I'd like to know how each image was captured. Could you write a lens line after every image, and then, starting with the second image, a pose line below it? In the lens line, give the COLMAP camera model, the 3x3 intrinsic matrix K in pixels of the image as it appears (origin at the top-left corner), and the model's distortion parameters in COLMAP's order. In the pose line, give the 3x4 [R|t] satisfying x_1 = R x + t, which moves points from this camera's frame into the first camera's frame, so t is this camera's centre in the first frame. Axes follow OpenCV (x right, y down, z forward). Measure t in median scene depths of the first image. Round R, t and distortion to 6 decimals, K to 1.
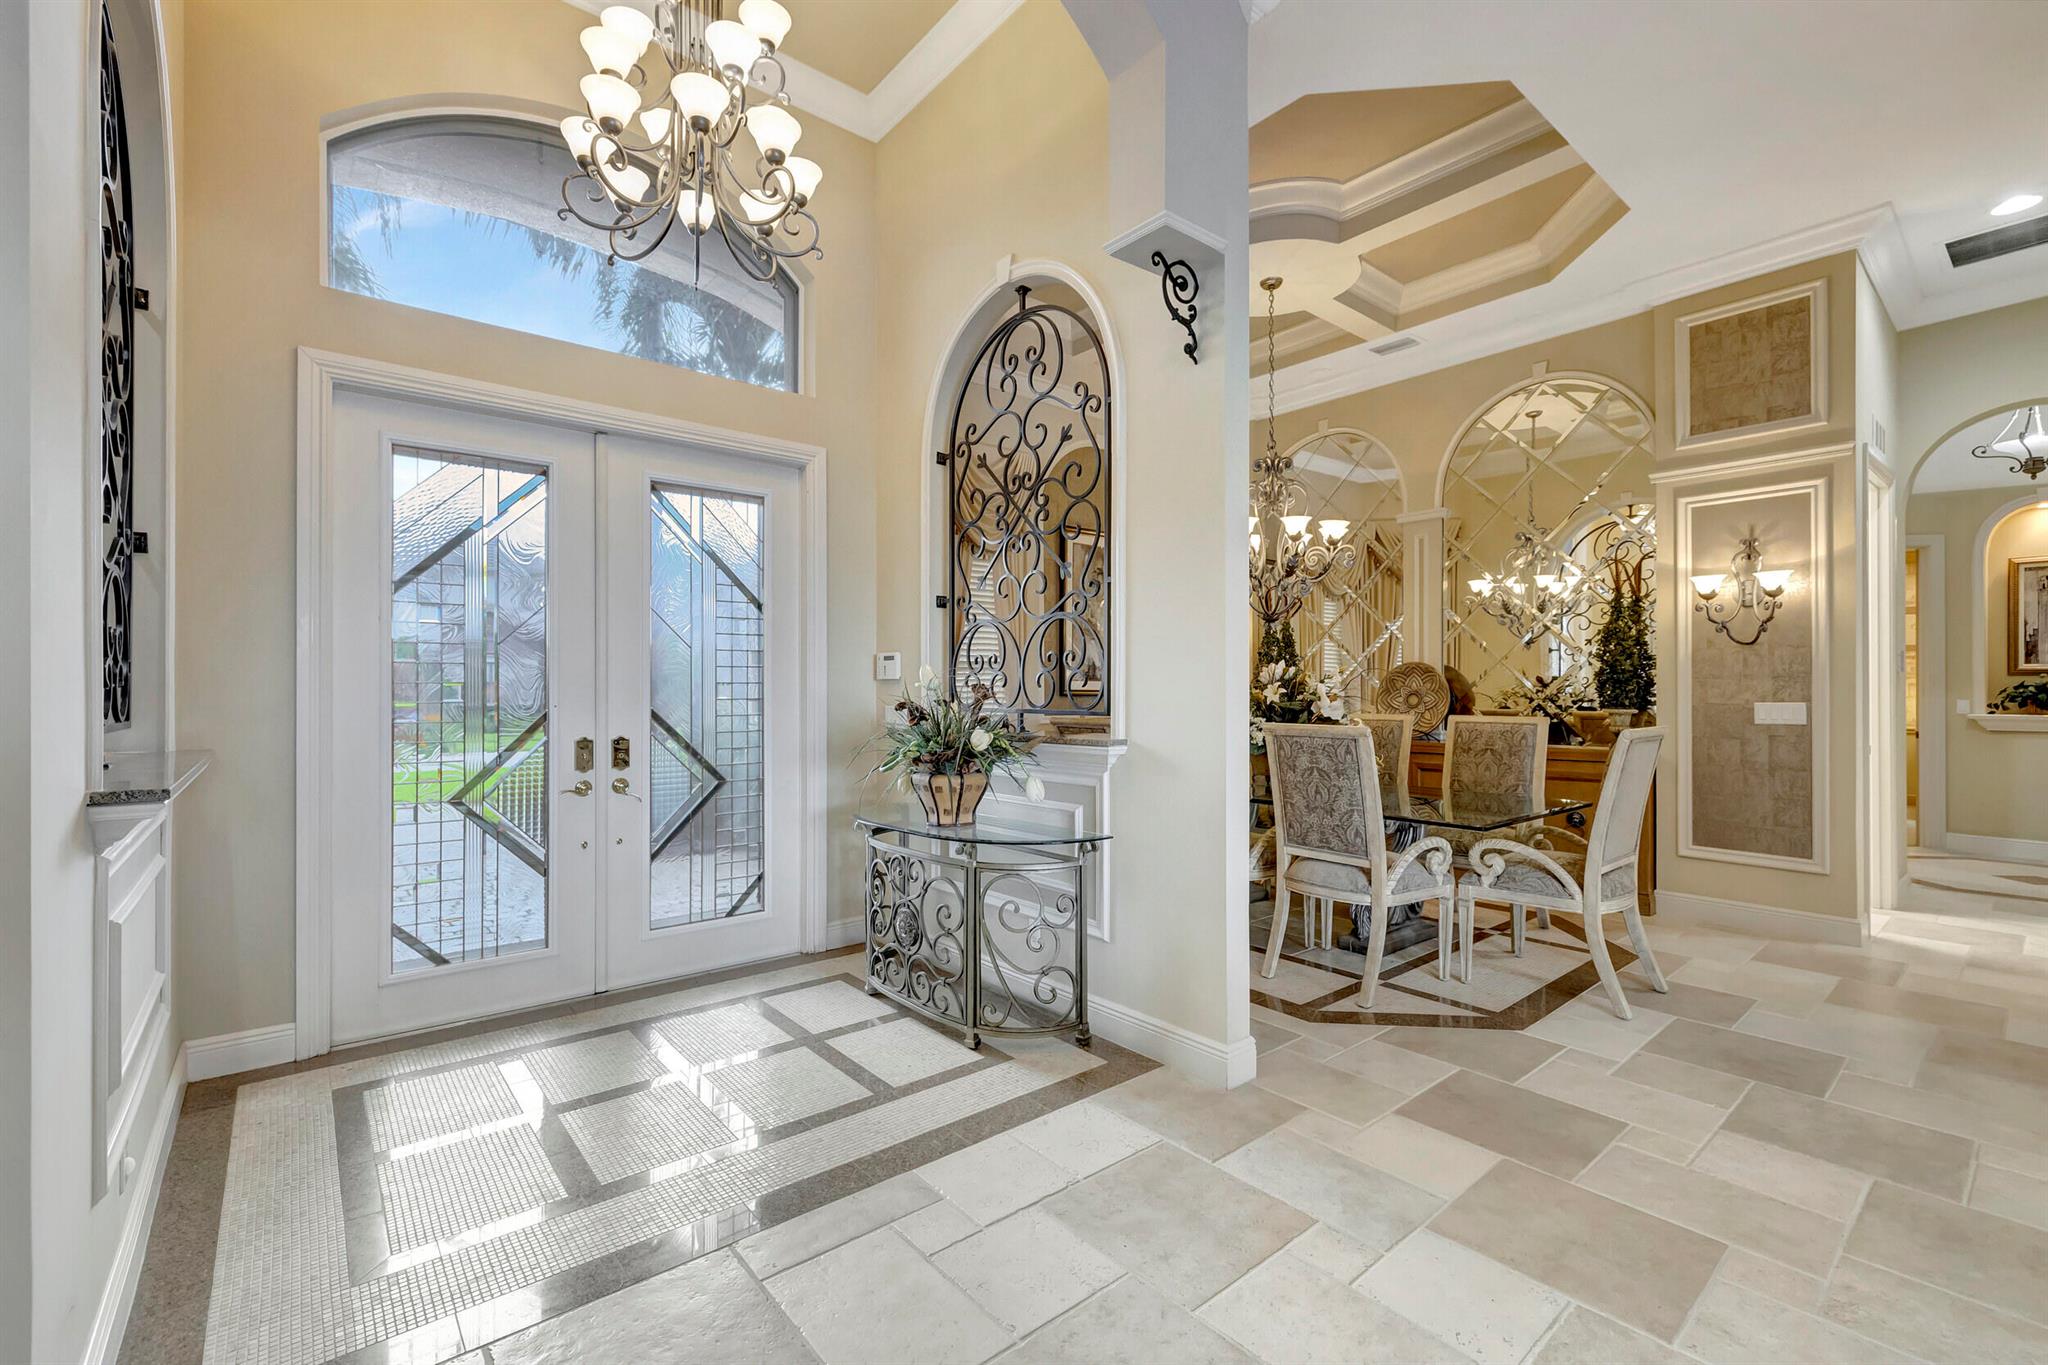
lens RADIAL K [[871.5, 0, 1008.3], [0, 871.5, 679.8], [0, 0, 1]] dist [0.002603, 0.000425]
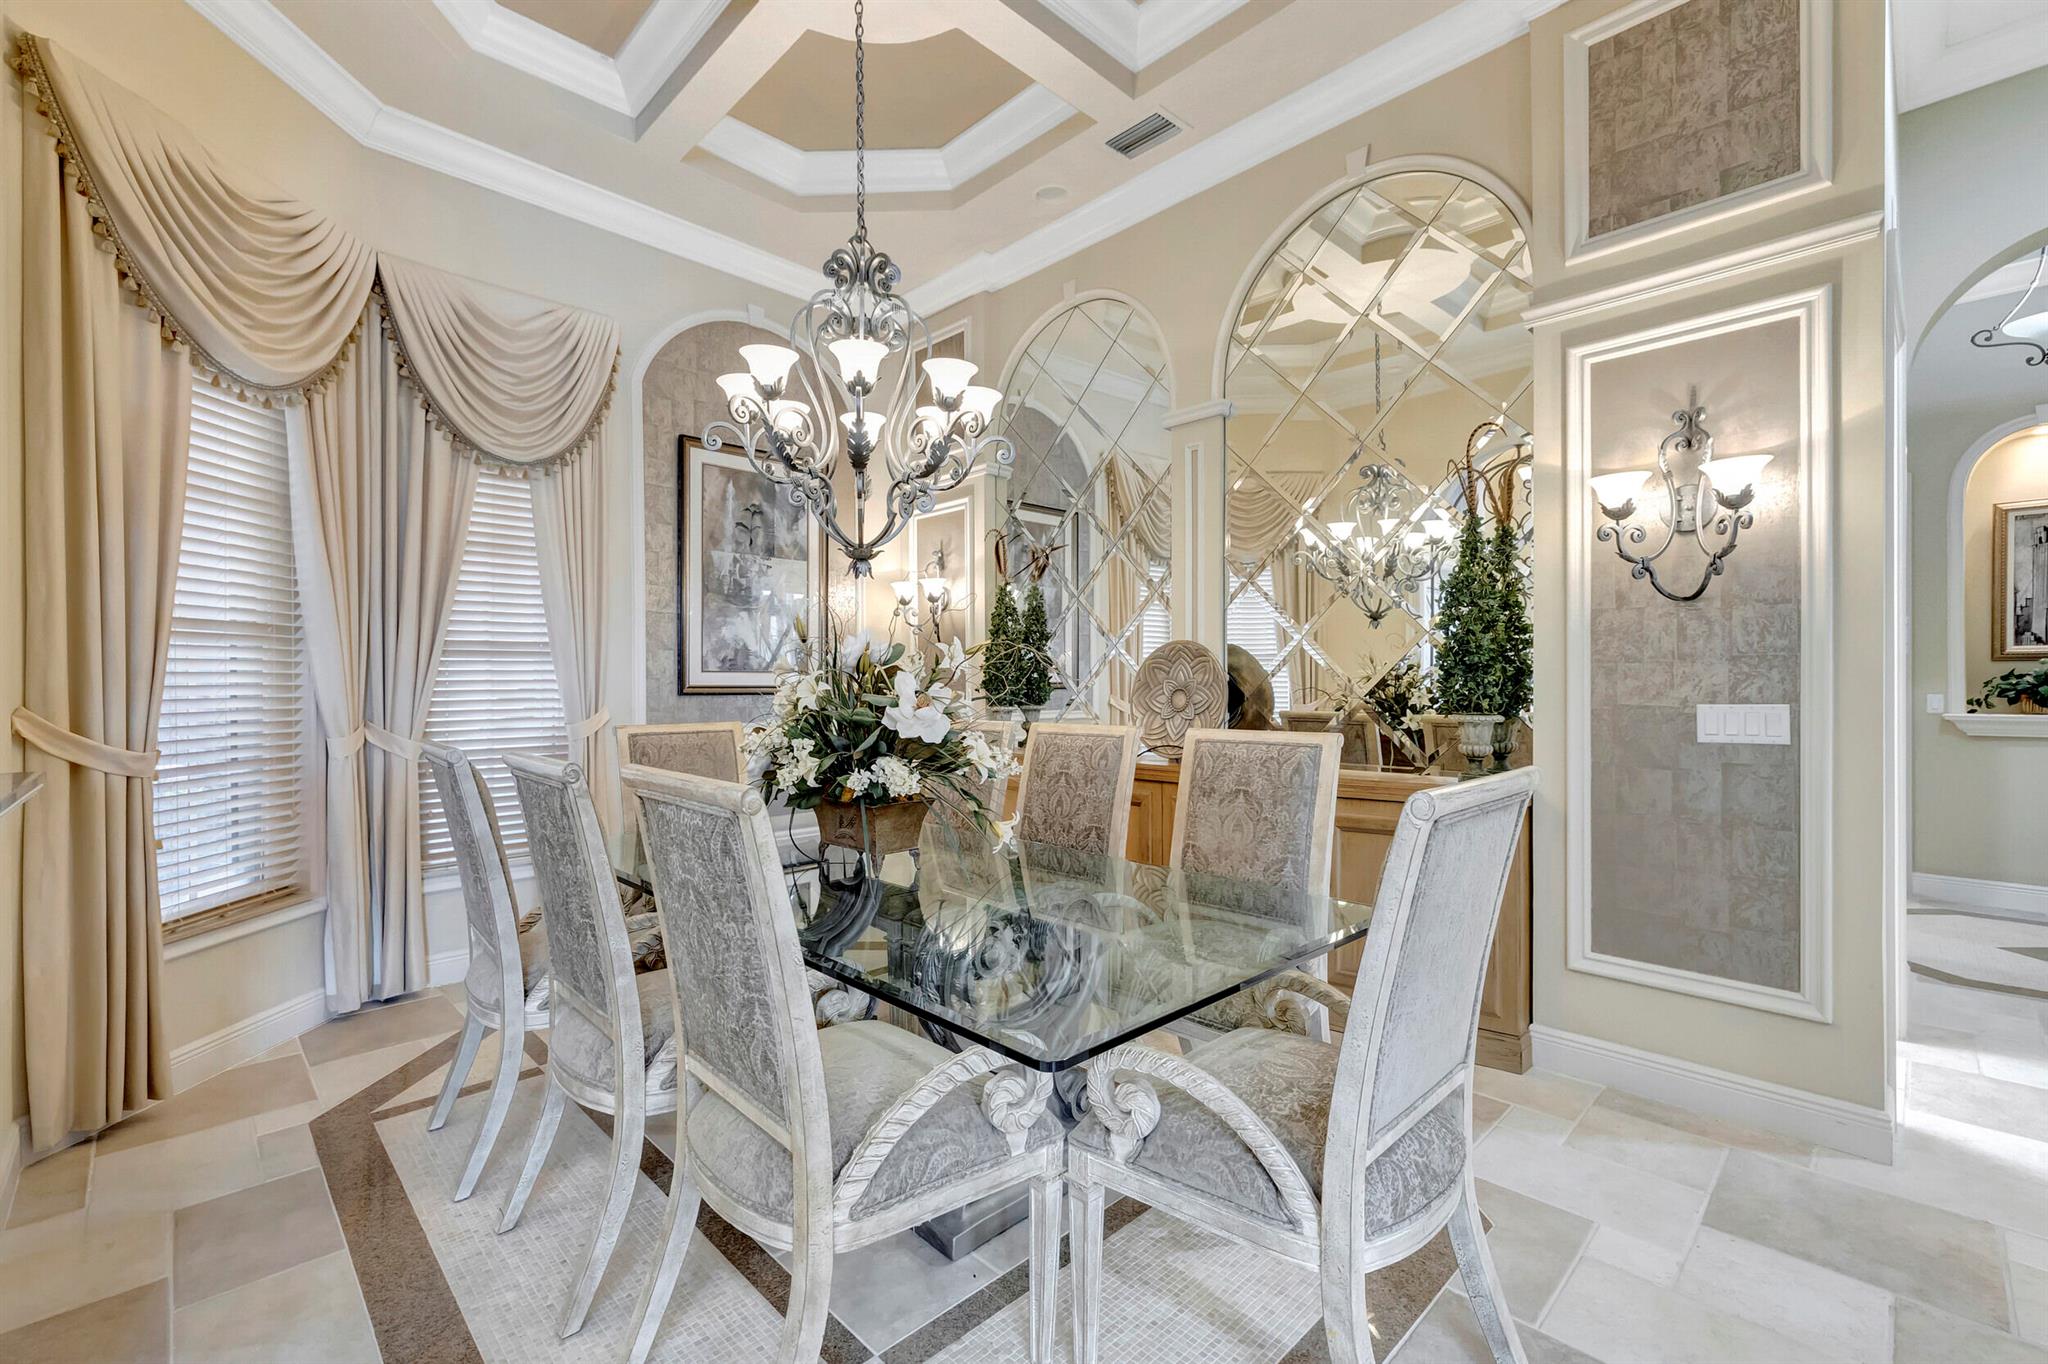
lens RADIAL K [[871.5, 0, 1008.3], [0, 871.5, 679.3], [0, 0, 1]] dist [0.002603, 0.000425]
pose [[0.997116, -0.003164, 0.075832, 0.368305], [0.002741, 0.999980, 0.005679, 0.005584], [-0.075848, -0.005455, 0.997104, 0.470972]]
